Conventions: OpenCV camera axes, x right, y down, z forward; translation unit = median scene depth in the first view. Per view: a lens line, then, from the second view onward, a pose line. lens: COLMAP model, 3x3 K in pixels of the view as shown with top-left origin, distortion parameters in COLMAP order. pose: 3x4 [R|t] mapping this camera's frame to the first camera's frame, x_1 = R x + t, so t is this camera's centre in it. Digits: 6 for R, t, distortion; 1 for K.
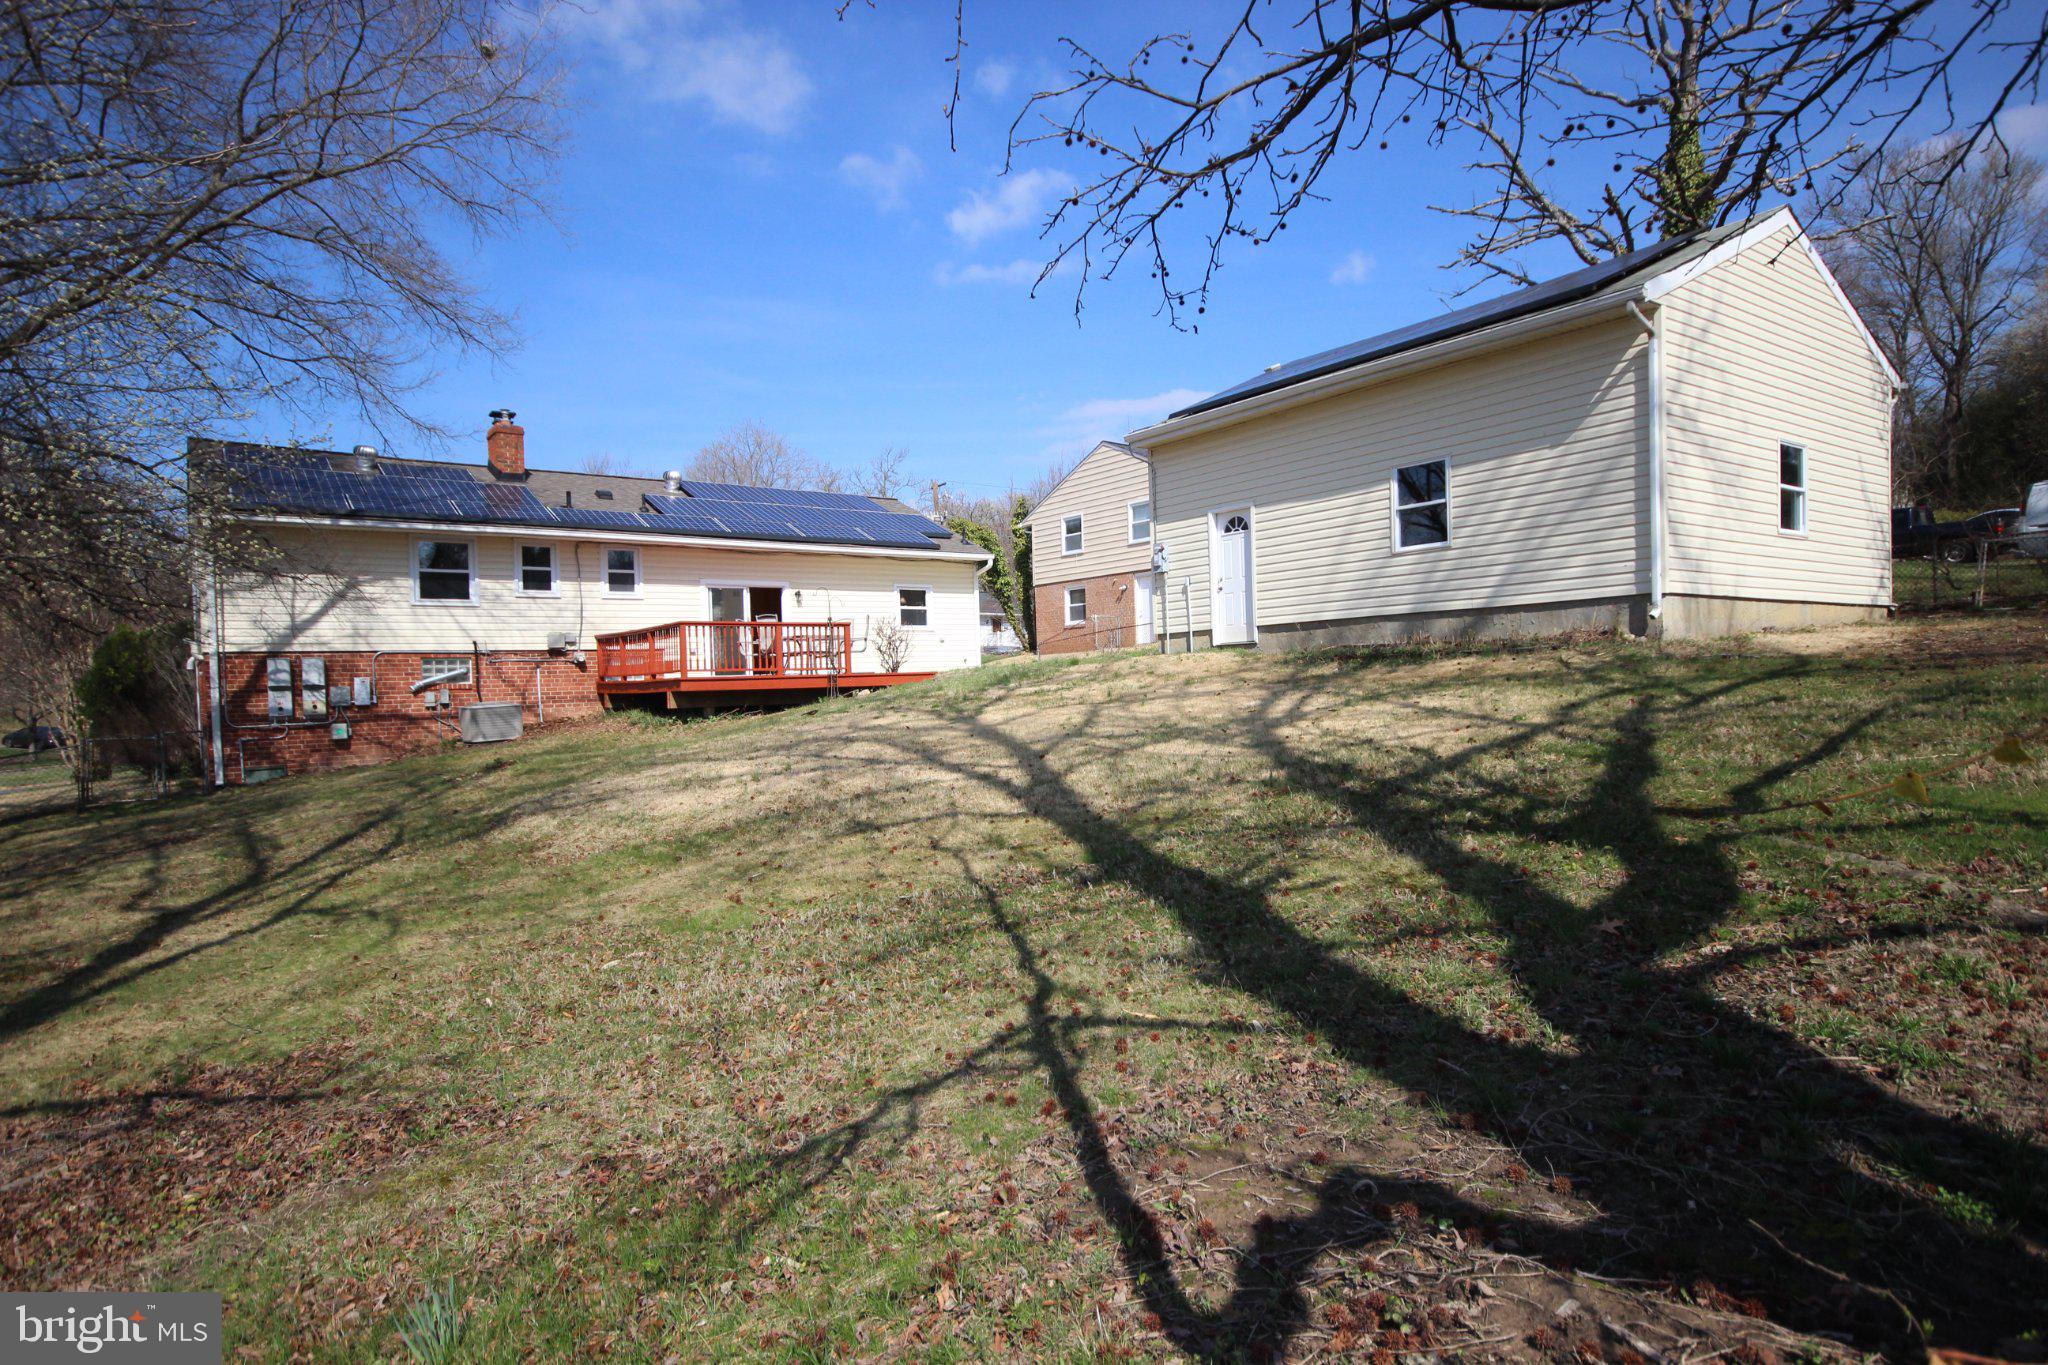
lens RADIAL K [[1176.3, 0, 1025.4], [0, 1176.3, 684.7], [0, 0, 1]] dist [0.017219, 0.000835]
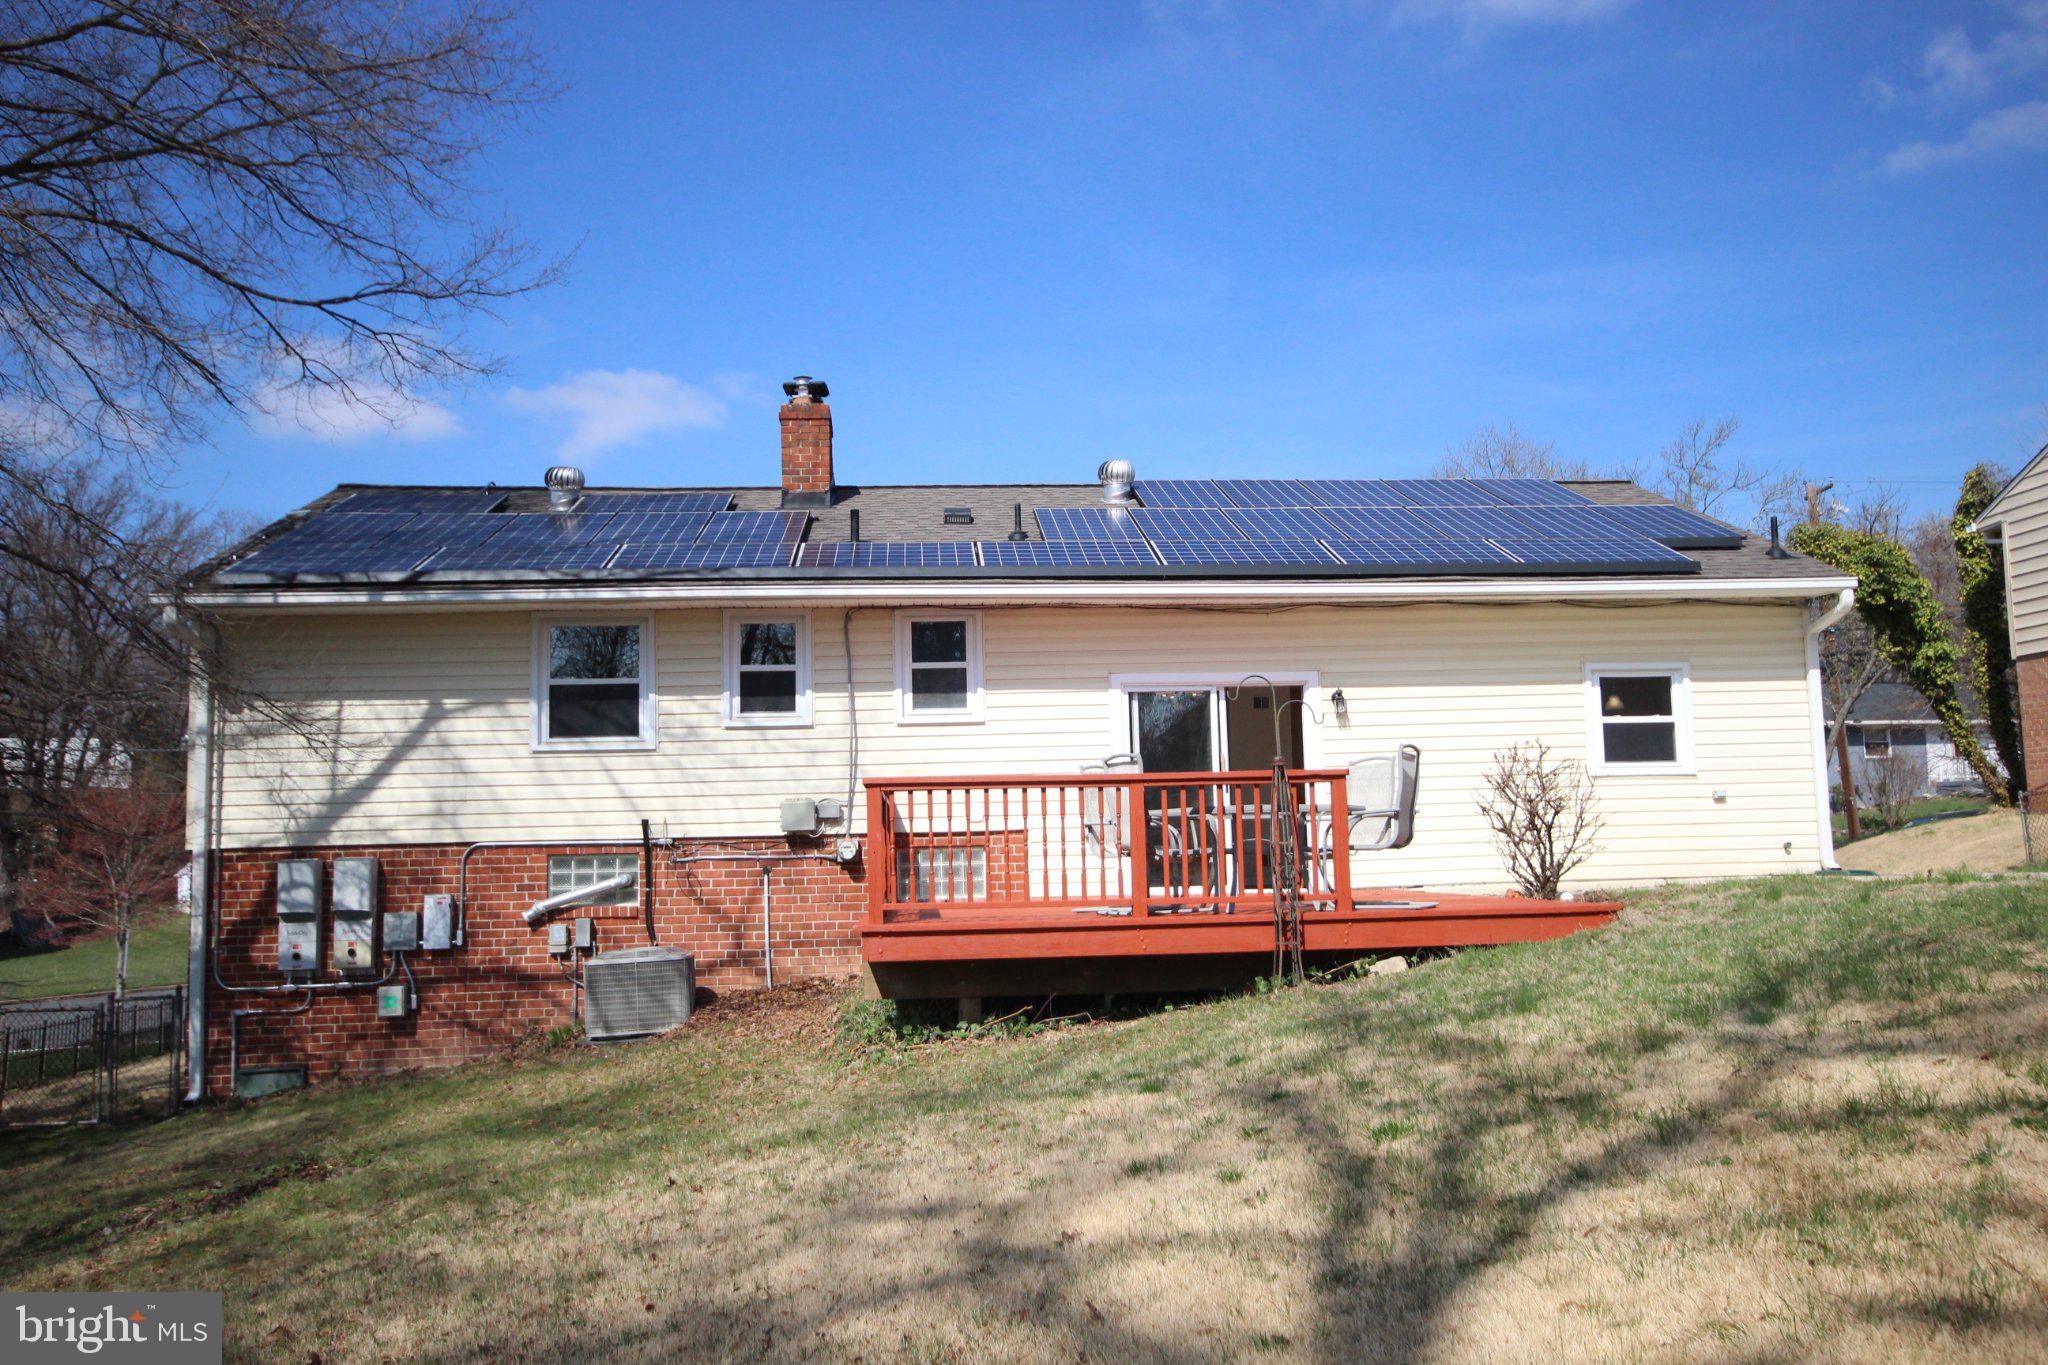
lens RADIAL K [[1627.2, 0, 1022.8], [0, 1627.2, 689.8], [0, 0, 1]] dist [0.015731, 0.011246]
pose [[0.847455, -0.045048, -0.528952, 0.031376], [-0.001302, 0.996214, -0.086928, -0.032291], [0.530865, 0.074356, 0.844188, 0.505162]]
